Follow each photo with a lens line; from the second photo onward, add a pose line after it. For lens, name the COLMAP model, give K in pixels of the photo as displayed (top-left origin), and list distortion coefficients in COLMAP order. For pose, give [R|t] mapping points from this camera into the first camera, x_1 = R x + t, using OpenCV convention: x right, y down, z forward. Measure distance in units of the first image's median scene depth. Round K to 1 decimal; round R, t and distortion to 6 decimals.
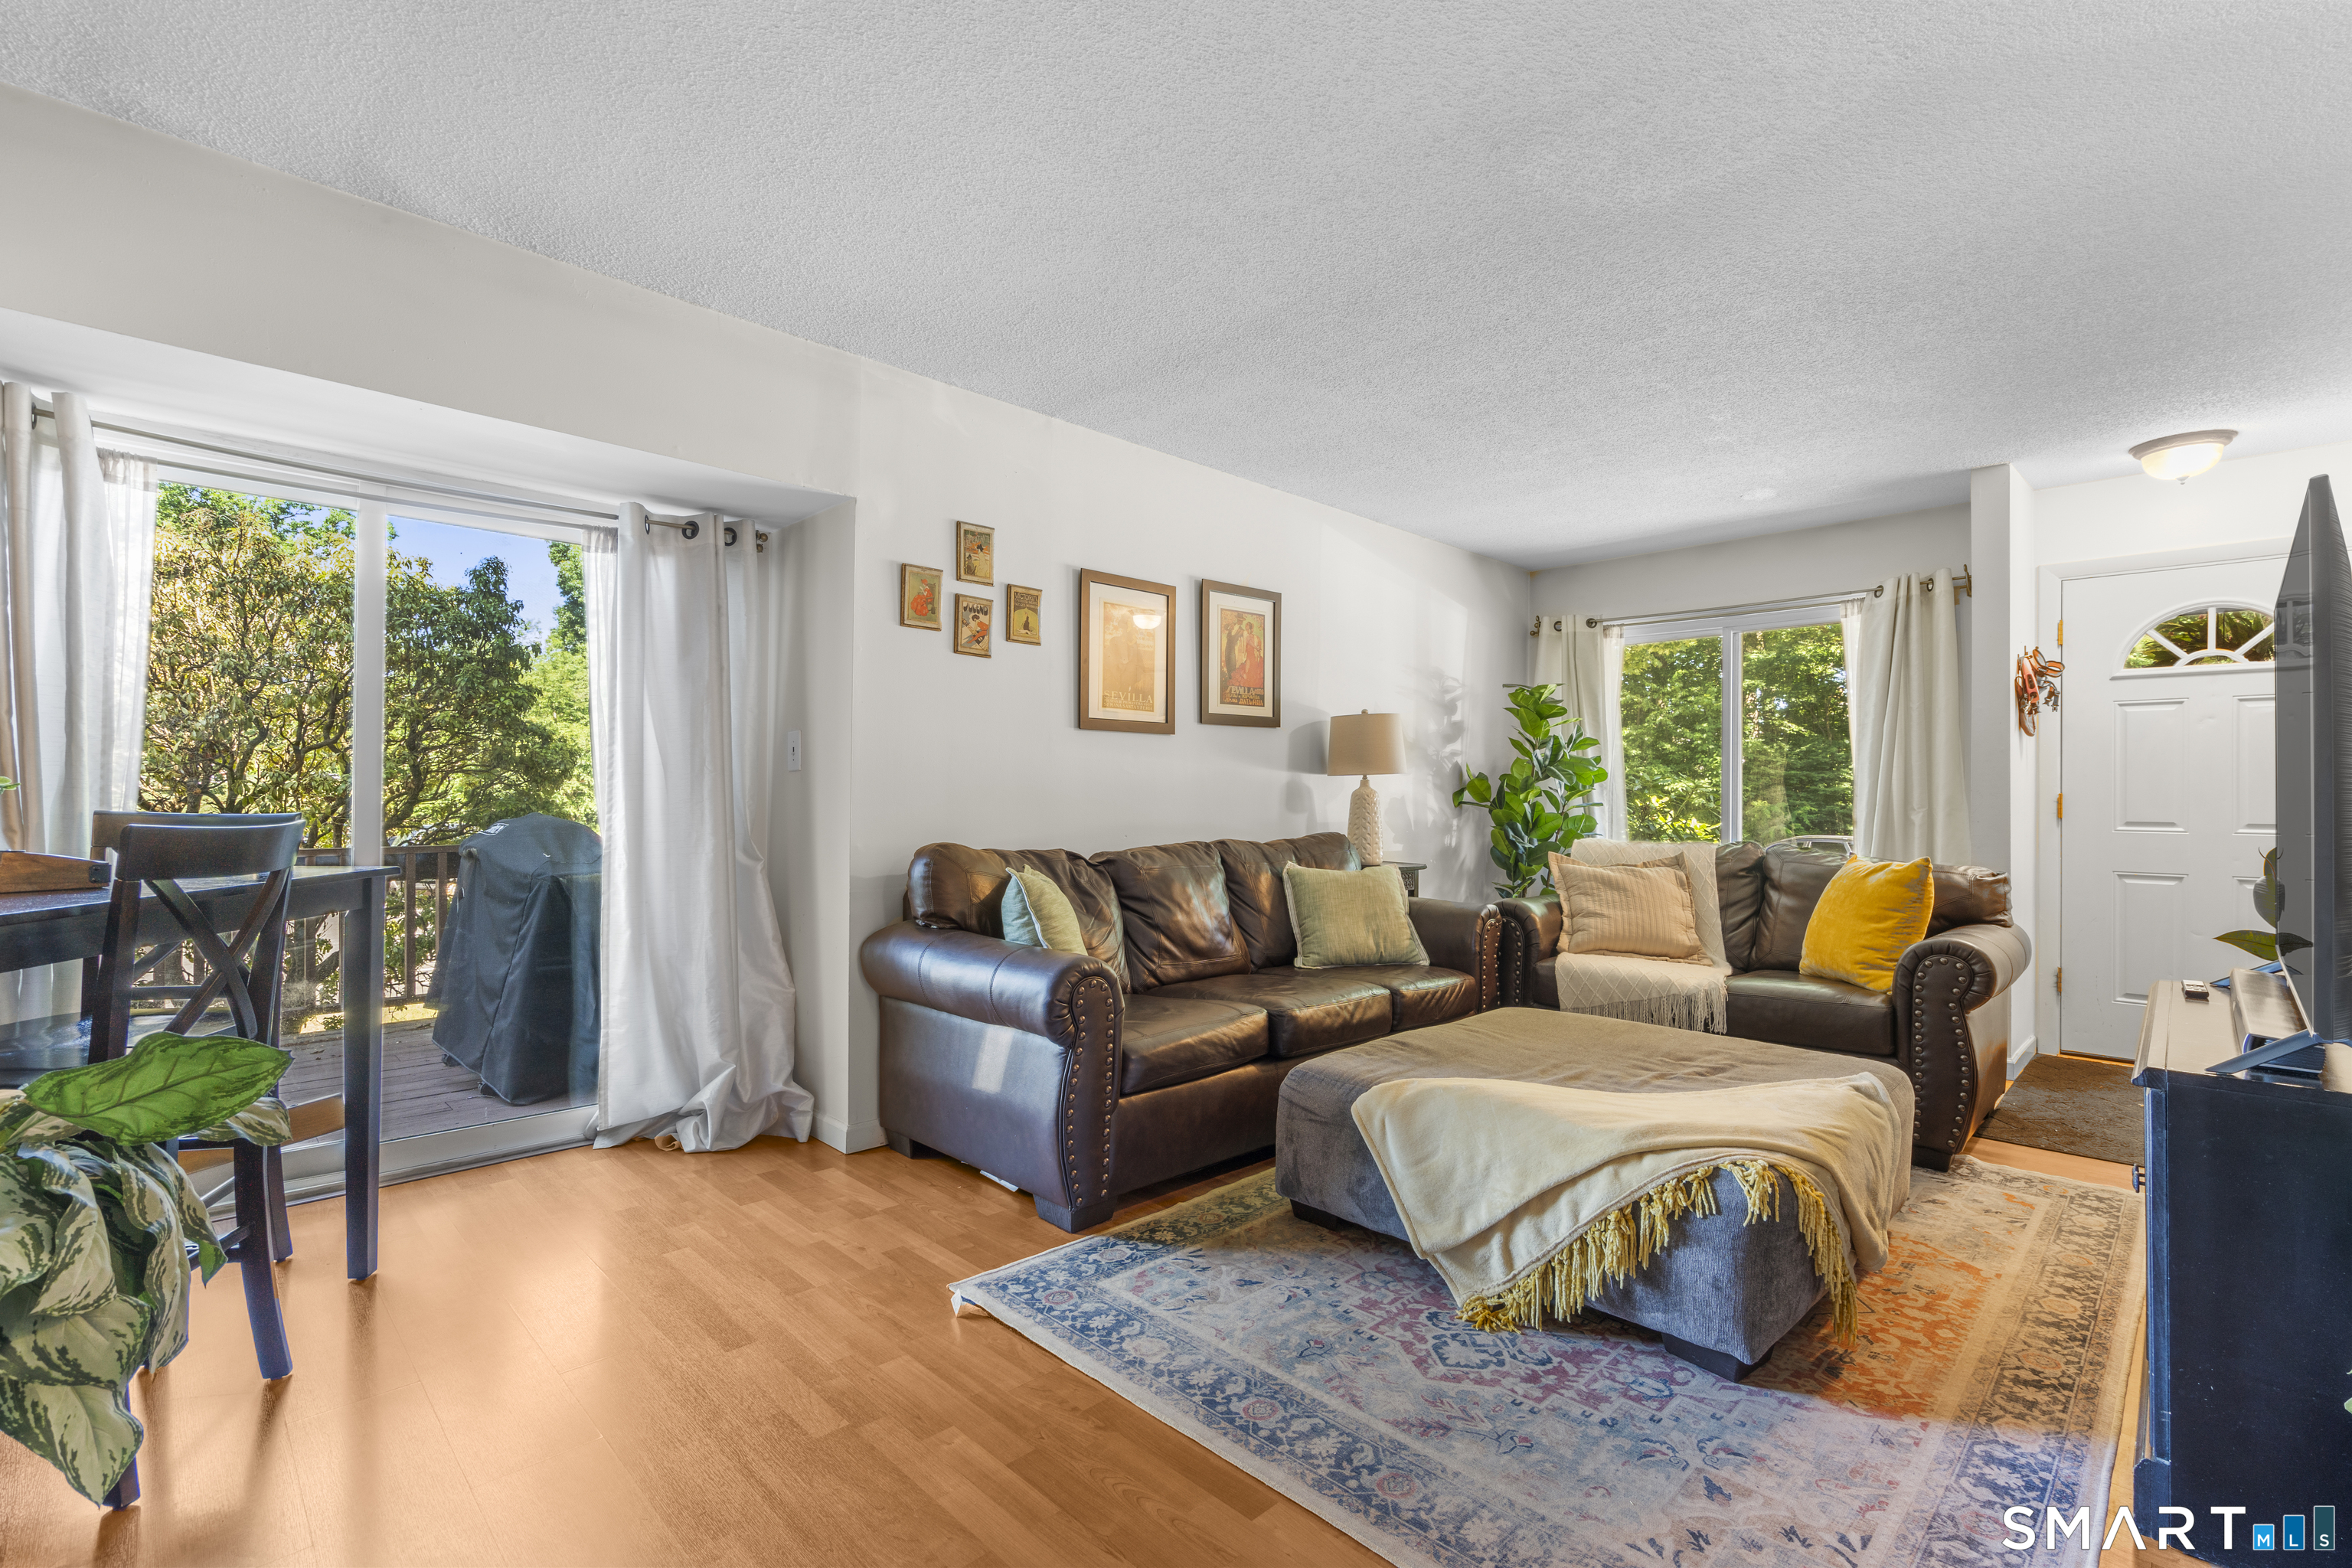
lens RADIAL K [[1053.1, 0, 1175.5], [0, 1053.1, 788.8], [0, 0, 1]] dist [-0.007974, 0.002797]
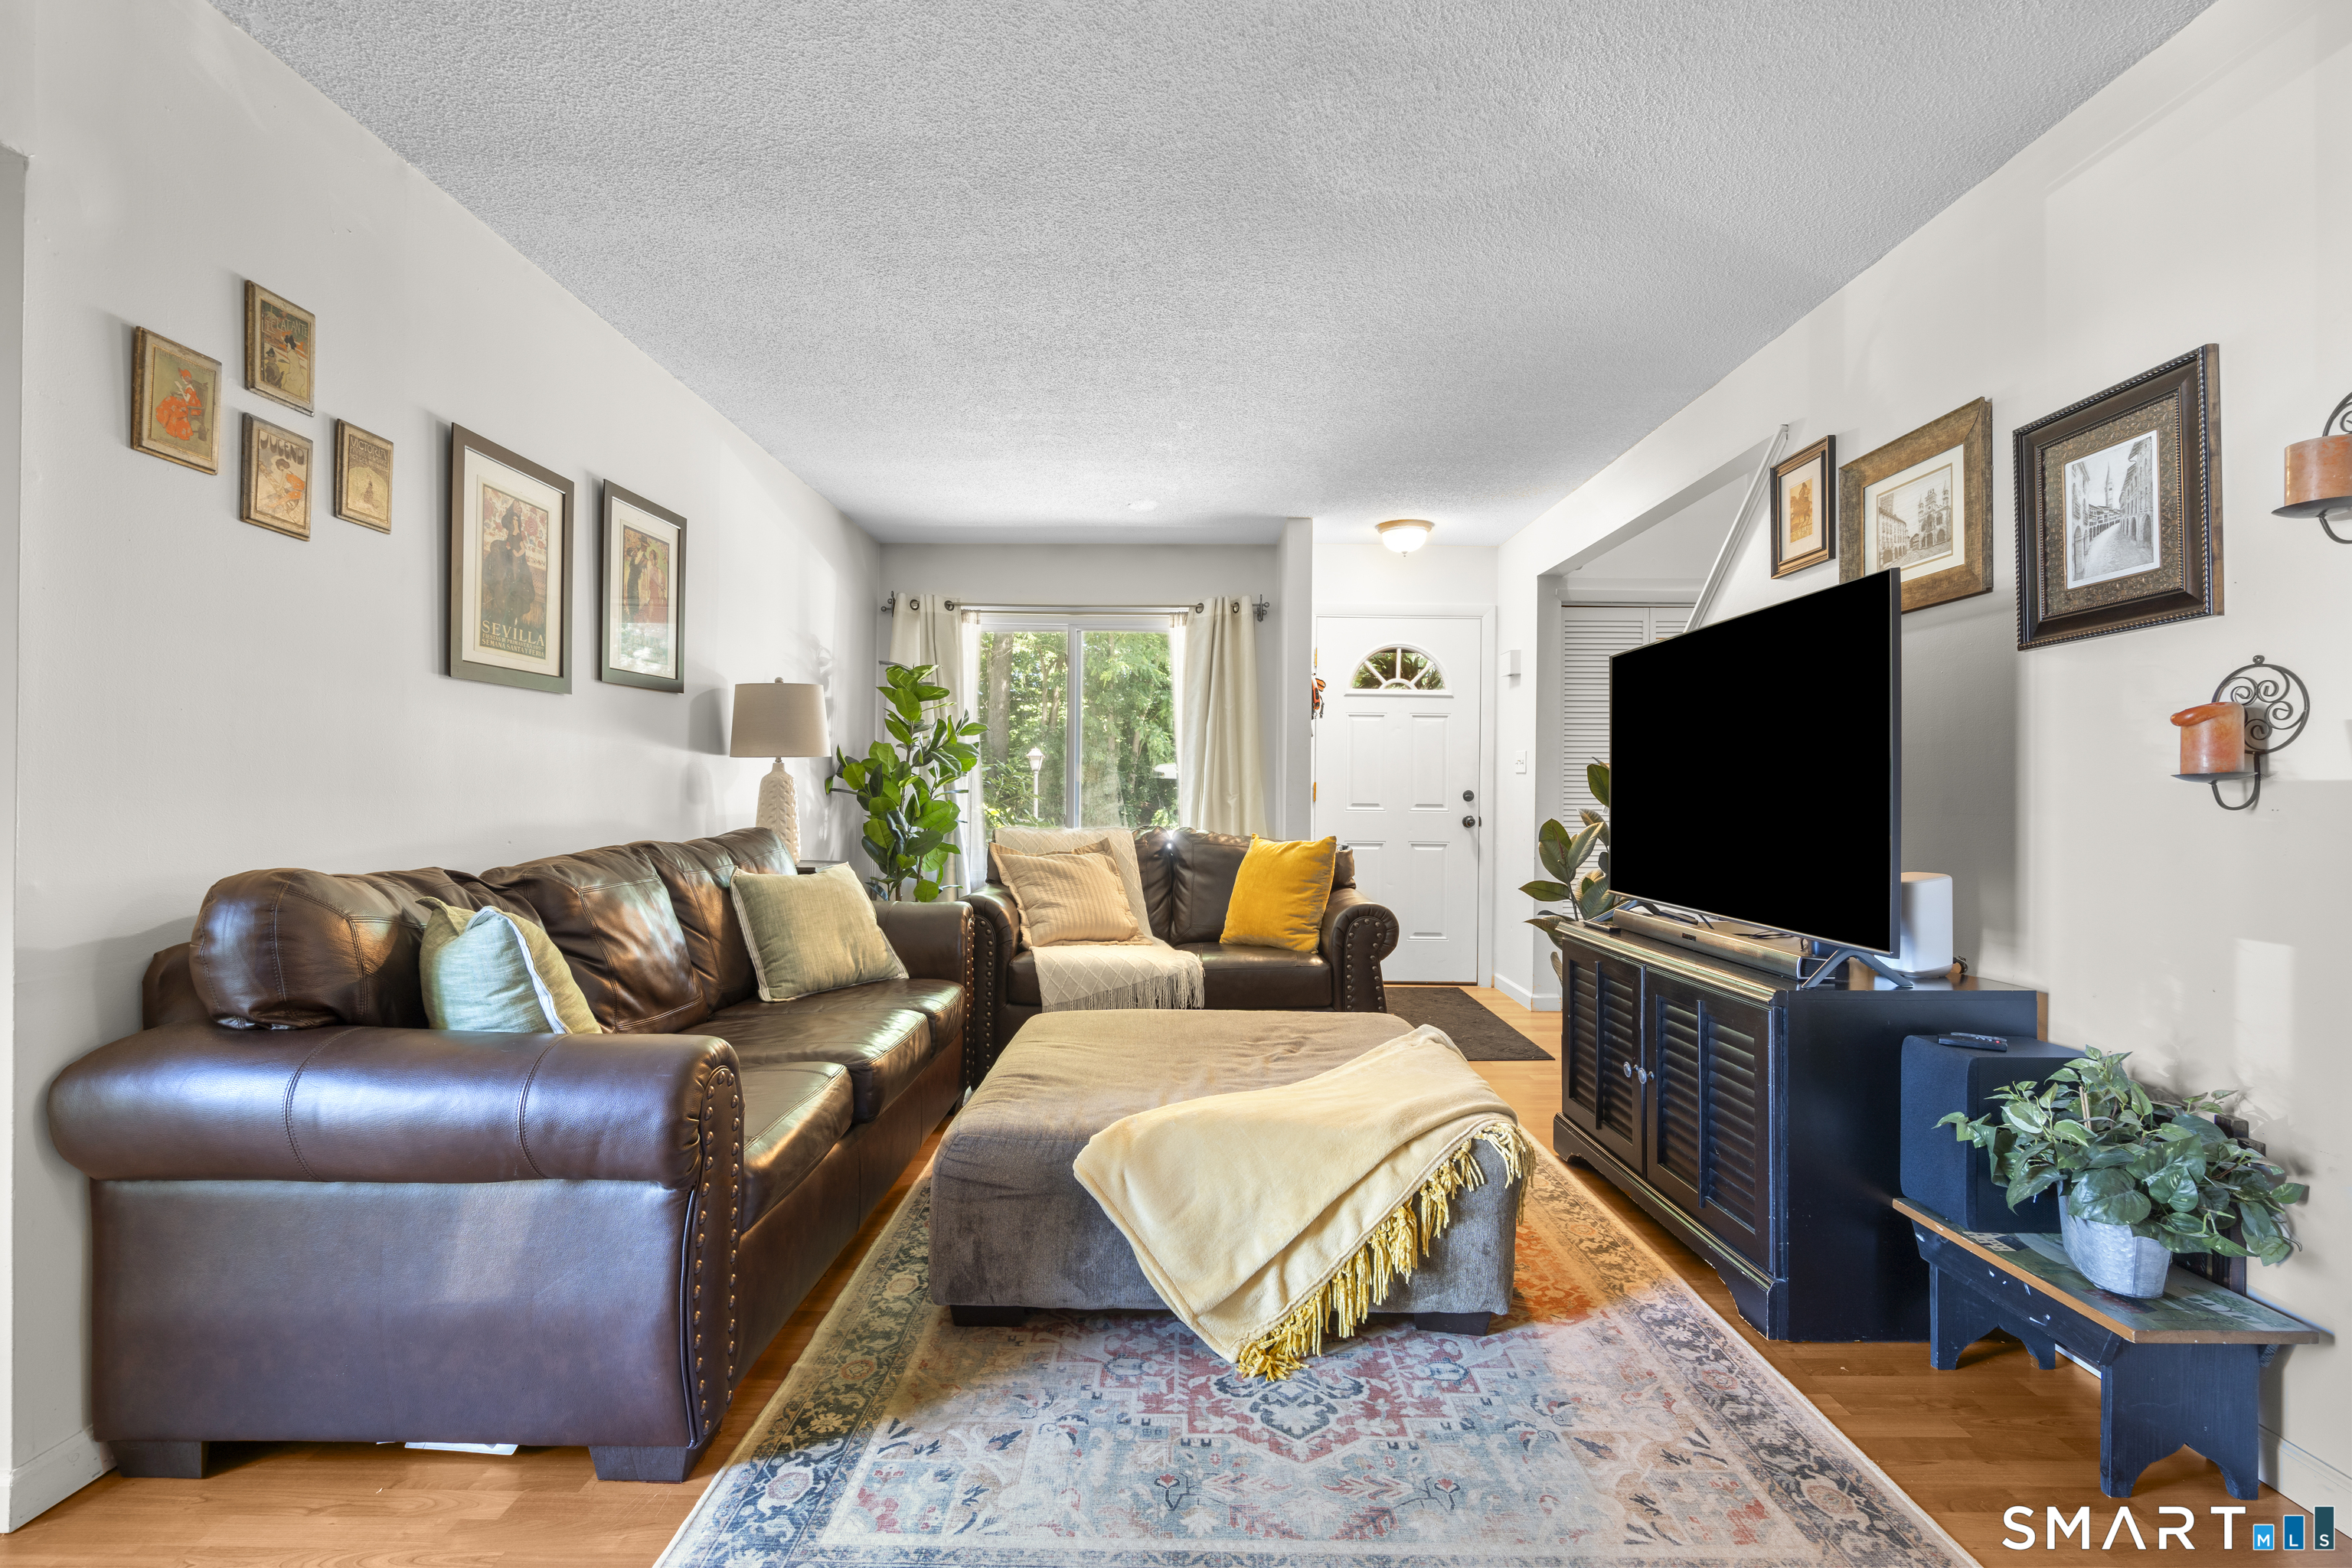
lens RADIAL K [[1053.1, 0, 1175.5], [0, 1053.1, 788.8], [0, 0, 1]] dist [-0.007974, 0.002797]
pose [[0.707845, -0.001779, 0.706365, -0.273663], [-0.007996, 0.999913, 0.010531, 0.000805], [-0.706322, -0.013103, 0.707769, 0.293309]]
